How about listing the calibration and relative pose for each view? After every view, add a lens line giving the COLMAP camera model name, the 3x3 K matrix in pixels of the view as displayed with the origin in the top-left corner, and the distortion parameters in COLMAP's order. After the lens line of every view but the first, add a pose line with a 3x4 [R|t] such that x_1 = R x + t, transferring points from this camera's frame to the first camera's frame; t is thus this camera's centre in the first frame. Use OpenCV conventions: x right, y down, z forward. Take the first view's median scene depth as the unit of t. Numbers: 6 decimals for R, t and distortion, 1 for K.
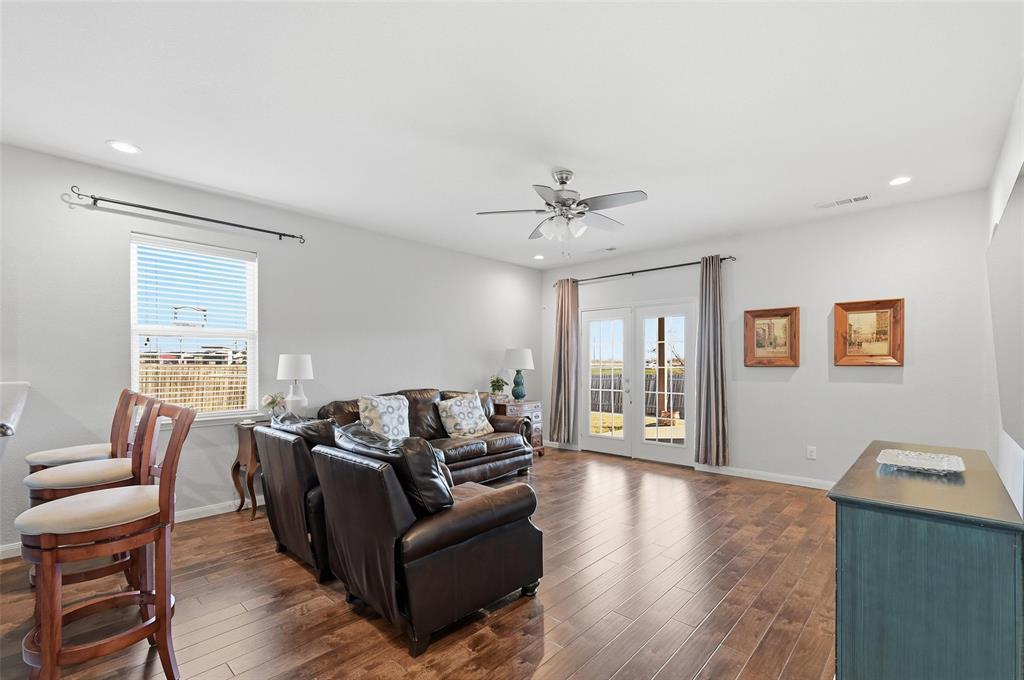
lens RADIAL K [[453.7, 0, 512.7], [0, 453.7, 366.3], [0, 0, 1]] dist [0.000074, -0.000020]
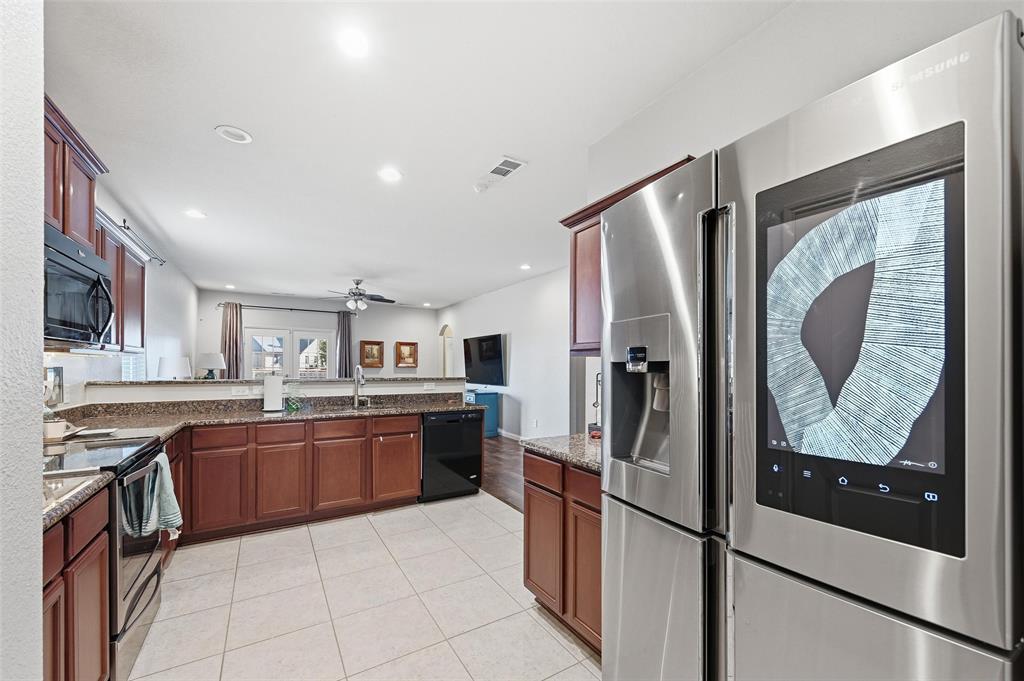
lens RADIAL K [[408.9, 0, 514.0], [0, 408.9, 362.6], [0, 0, 1]] dist [-0.002073, -0.000136]
pose [[0.275002, 0.009596, 0.961396, -1.197861], [-0.002232, 0.999954, -0.009342, -0.004279], [-0.961441, 0.000423, 0.275011, -0.217685]]
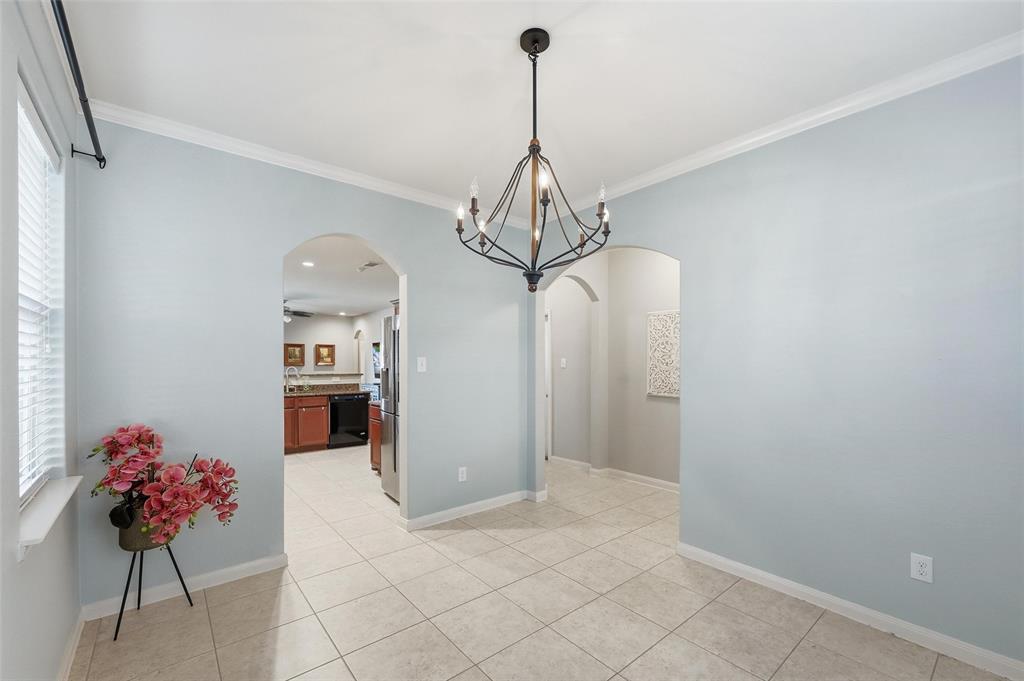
lens RADIAL K [[426.7, 0, 510.5], [0, 426.7, 362.6], [0, 0, 1]] dist [0.001223, 0.000092]
pose [[0.136804, -0.000988, 0.990598, -1.780353], [0.000226, 1.000000, 0.000966, -0.019996], [-0.990598, 0.000091, 0.136804, -0.602646]]
